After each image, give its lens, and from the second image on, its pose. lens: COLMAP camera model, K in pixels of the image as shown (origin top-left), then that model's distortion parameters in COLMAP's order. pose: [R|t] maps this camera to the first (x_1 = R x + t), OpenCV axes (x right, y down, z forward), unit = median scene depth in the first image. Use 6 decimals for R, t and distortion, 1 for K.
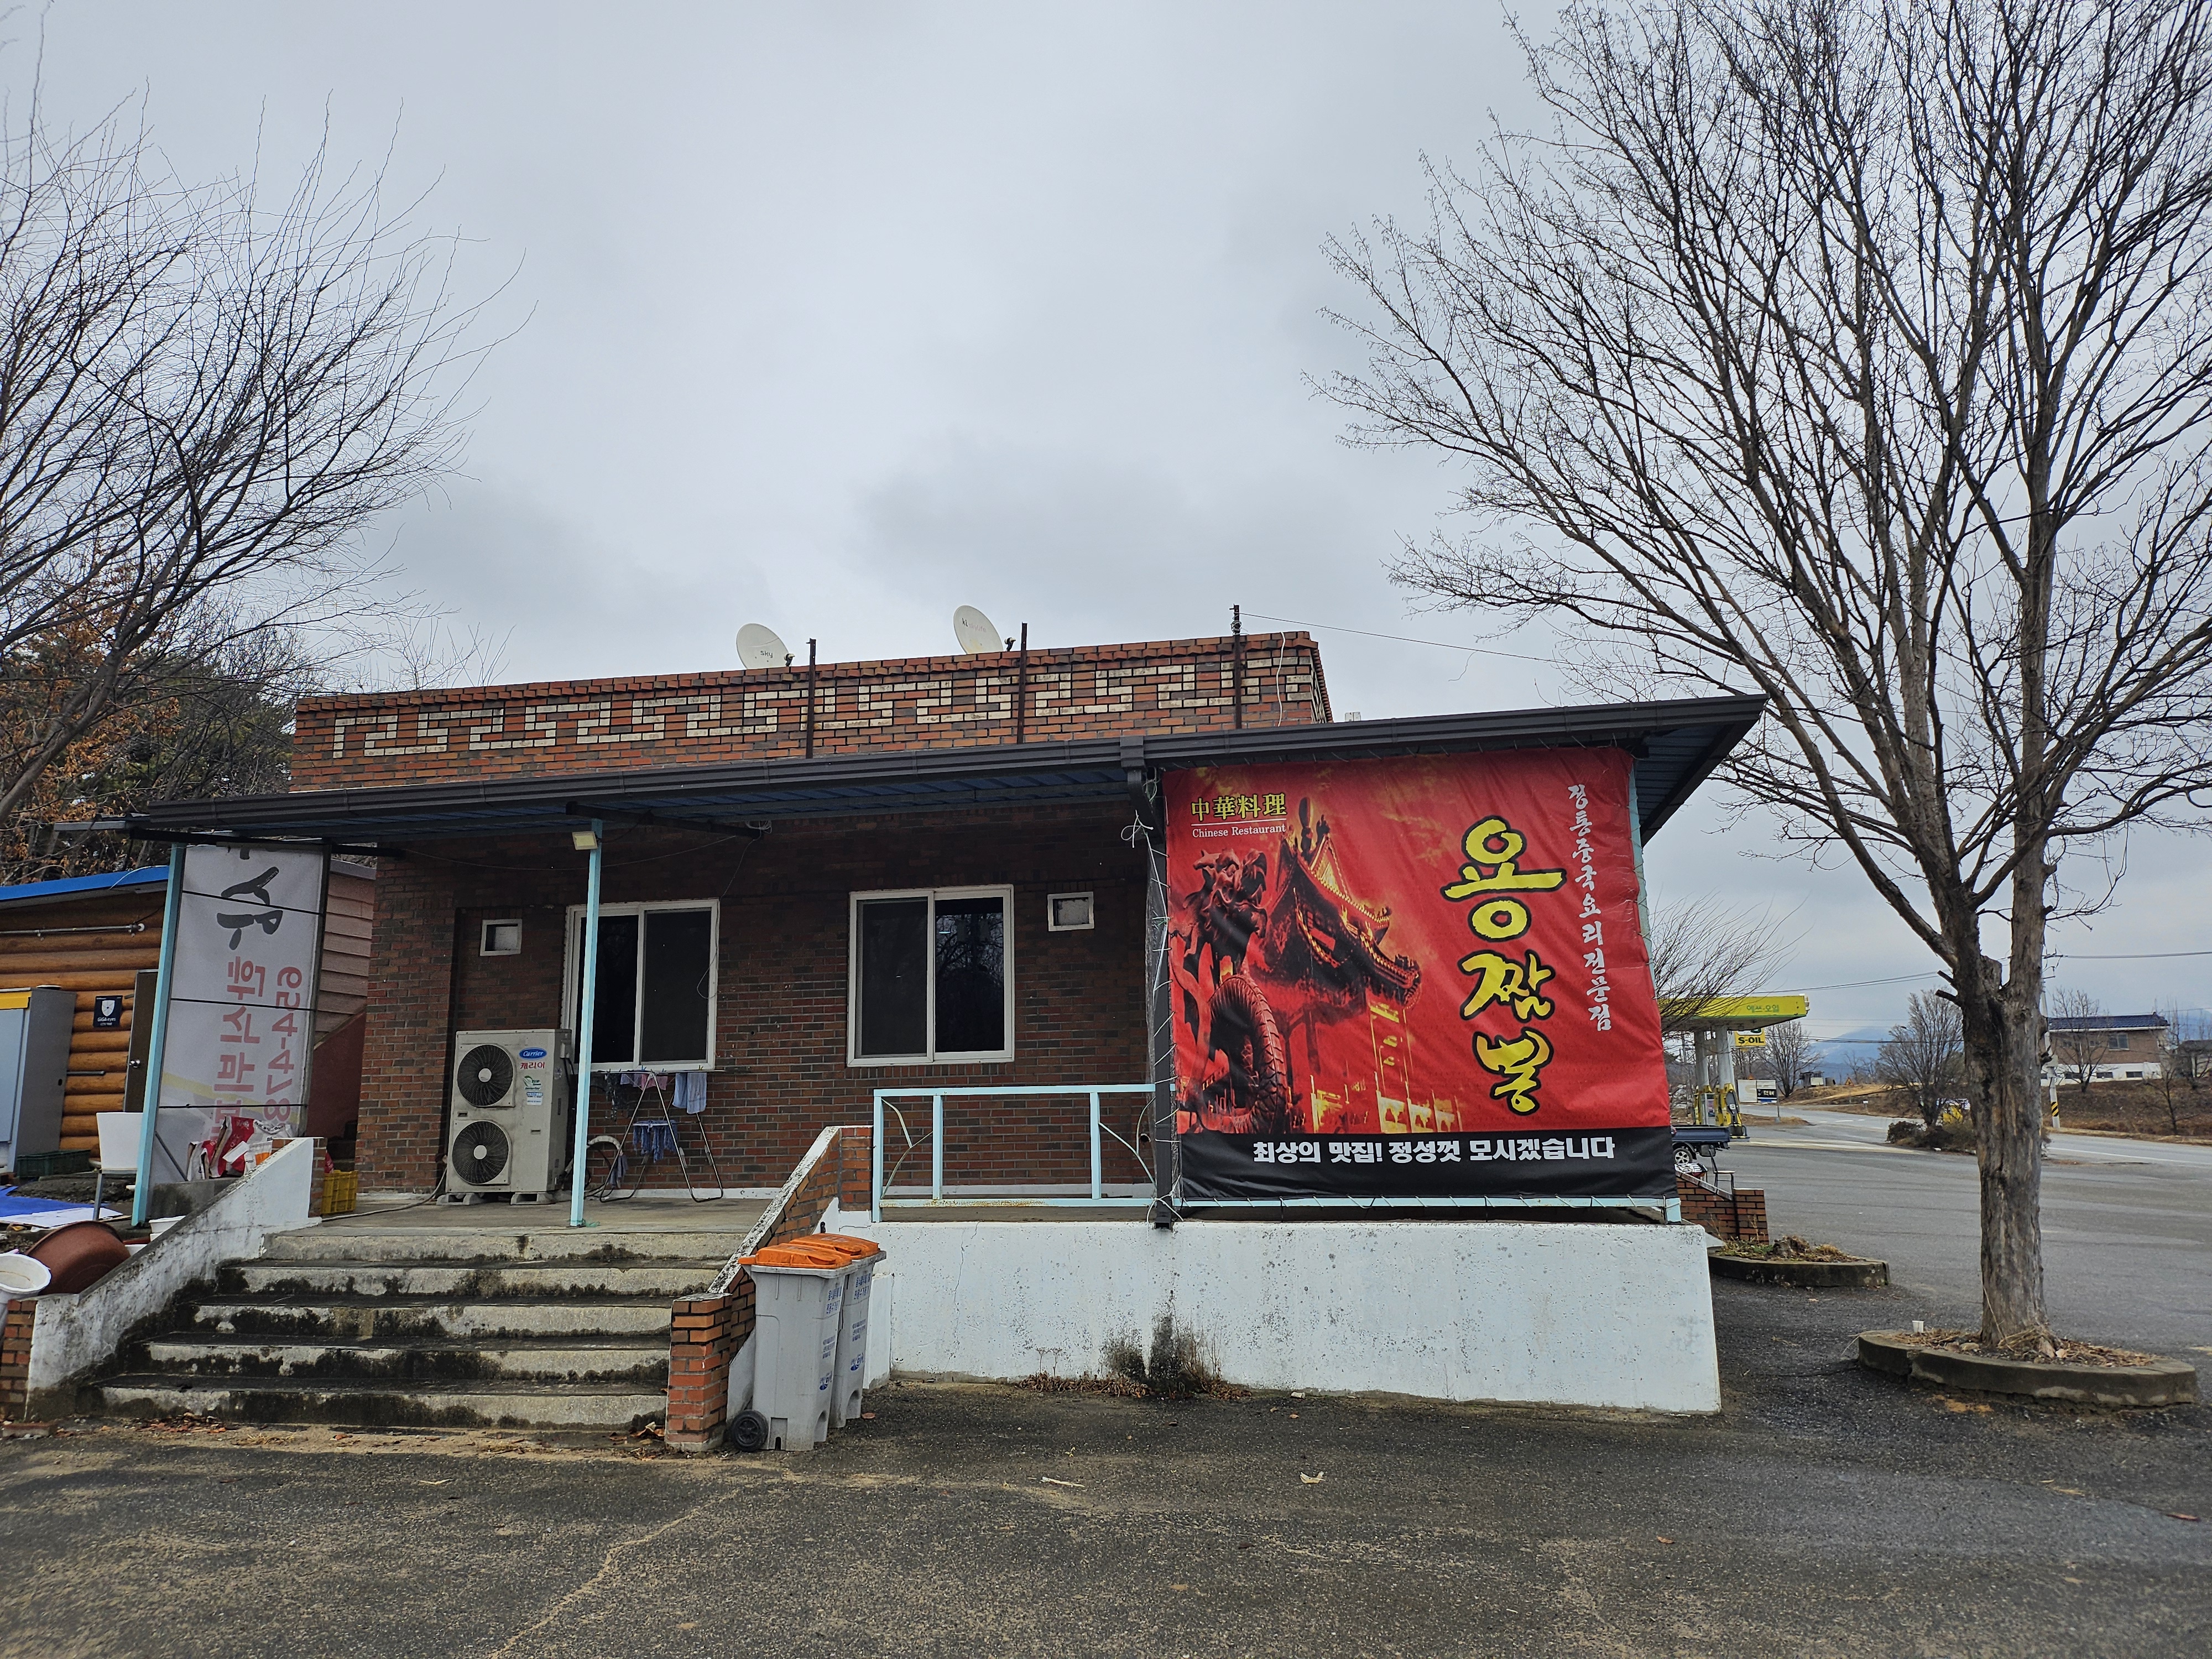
lens RADIAL K [[1539.1, 0, 1102.4], [0, 1539.1, 816.4], [0, 0, 1]] dist [0.071160, -0.063082]
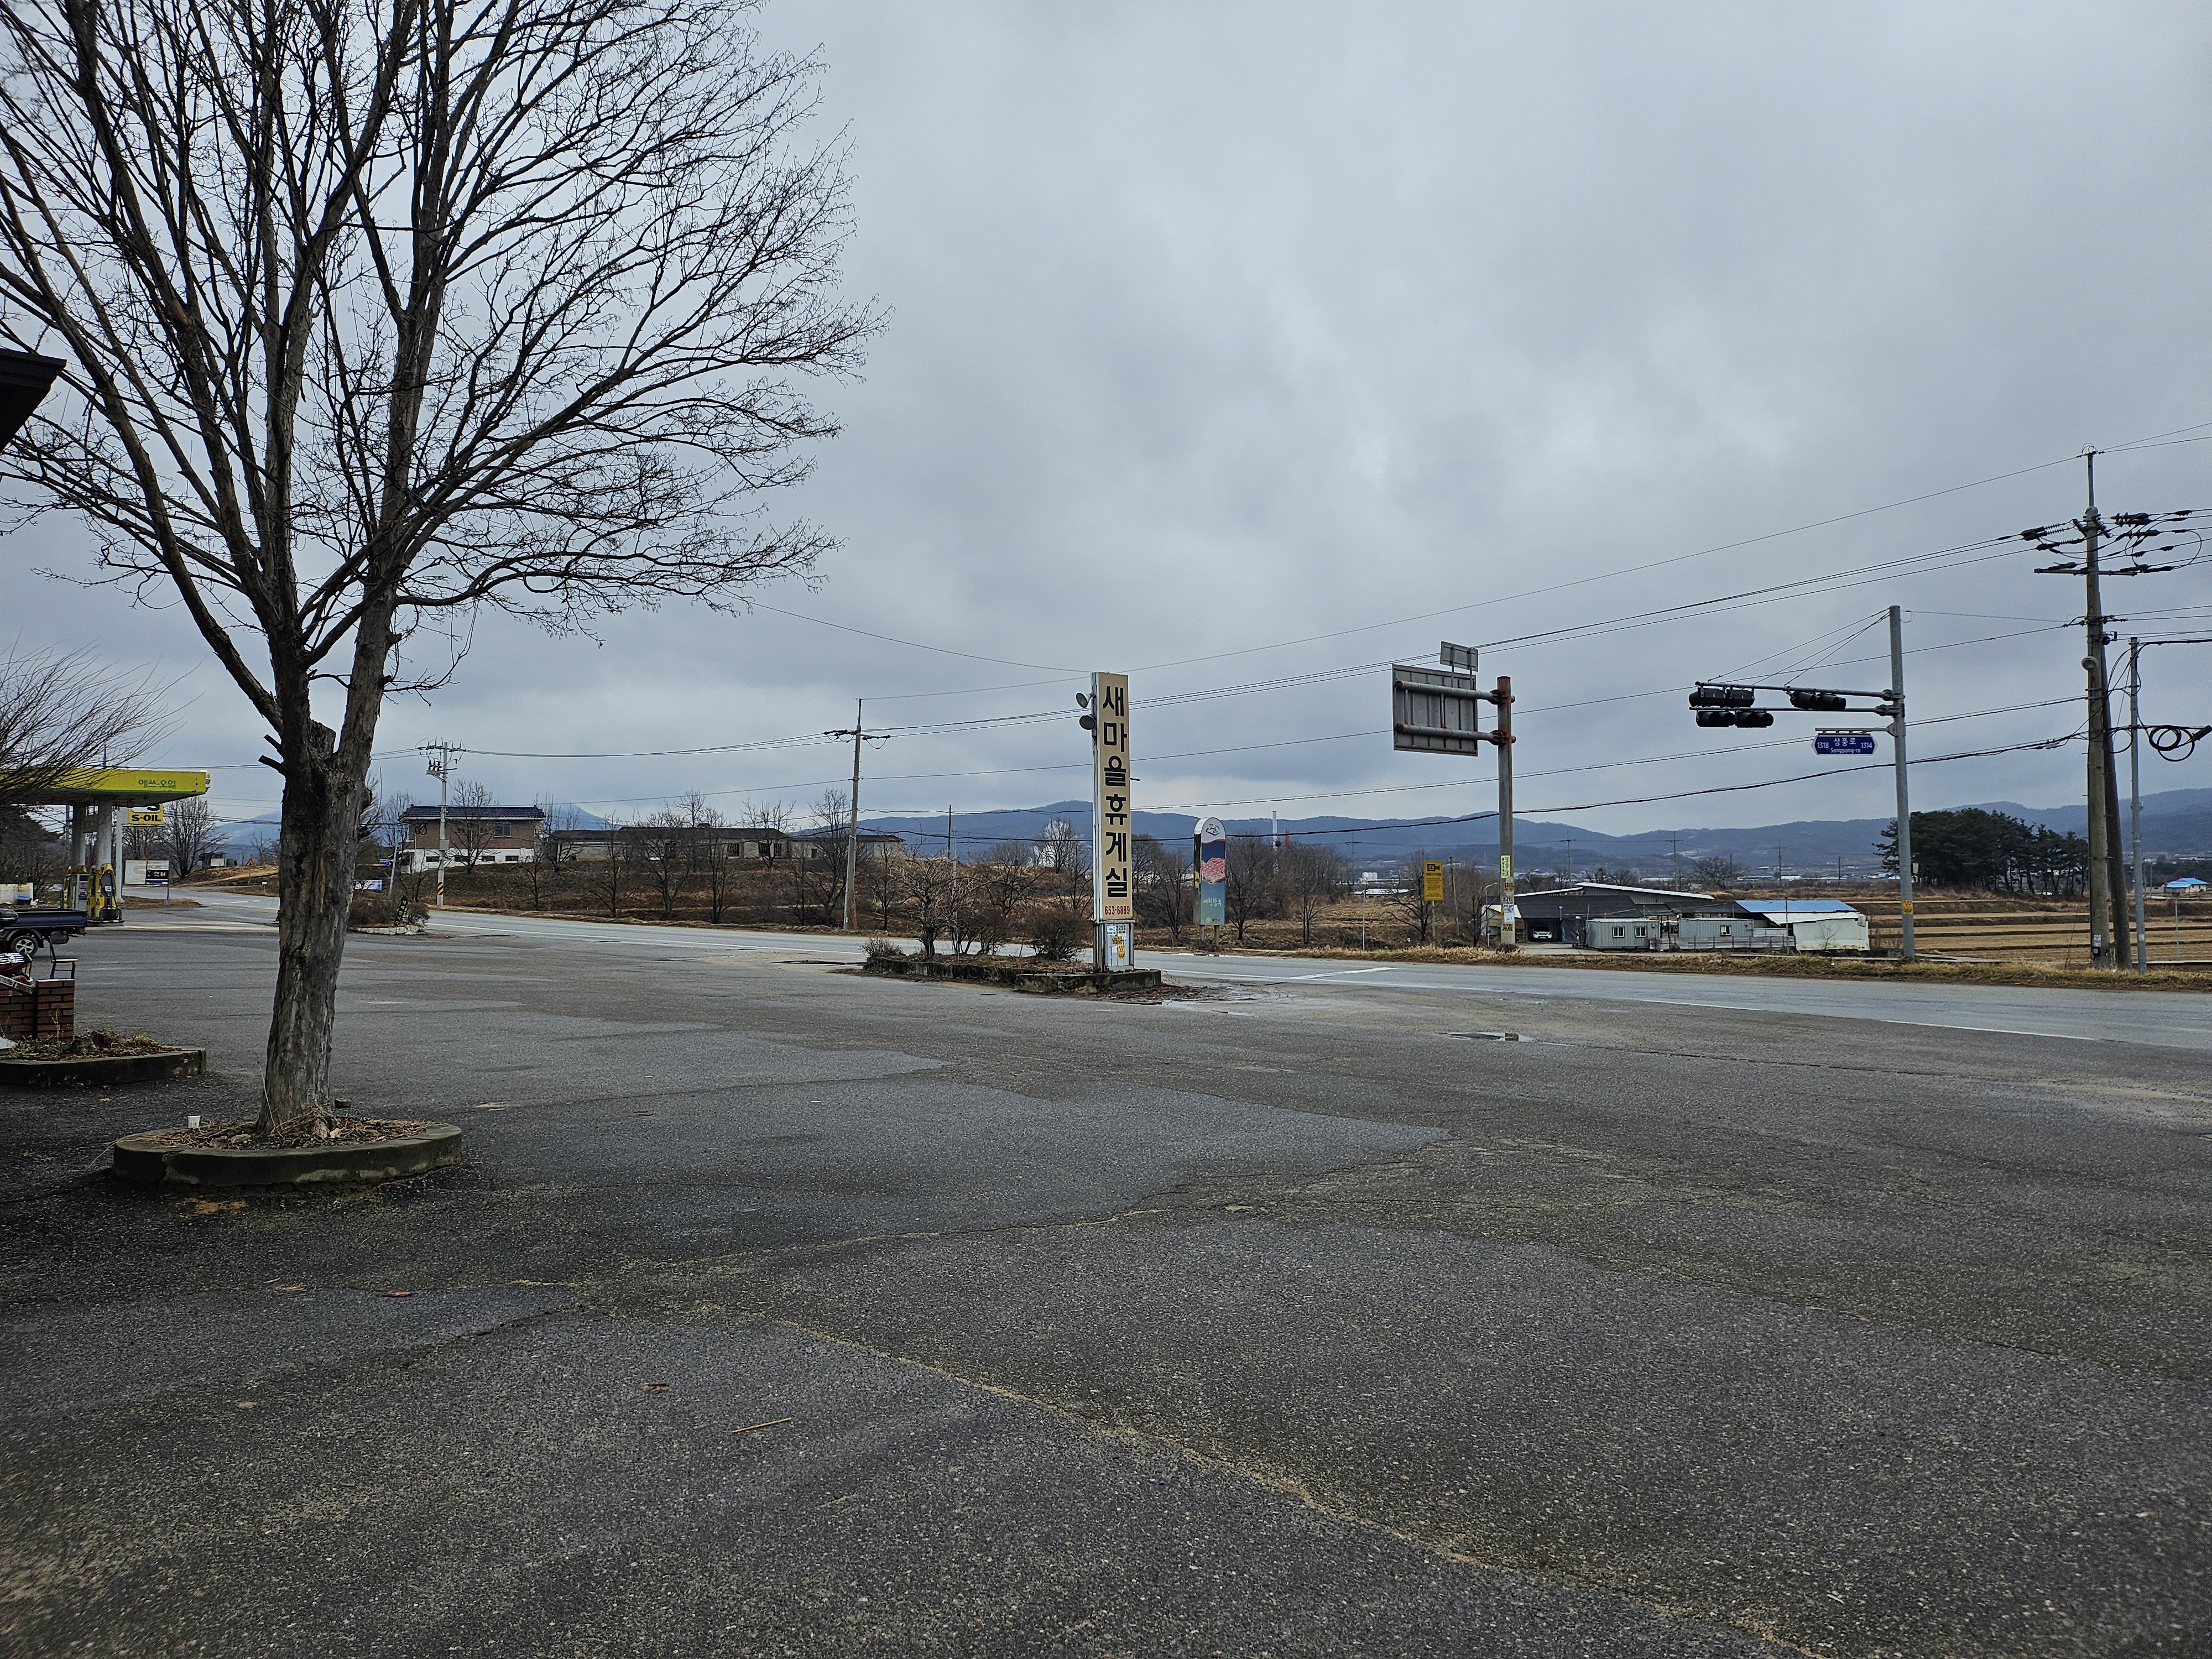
lens RADIAL K [[1525.1, 0, 1106.0], [0, 1525.1, 829.5], [0, 0, 1]] dist [0.024565, -0.052303]
pose [[0.589518, 0.029612, 0.807212, 0.111787], [-0.146066, 0.986761, 0.070476, 0.019996], [-0.794439, -0.159453, 0.586039, 0.091118]]
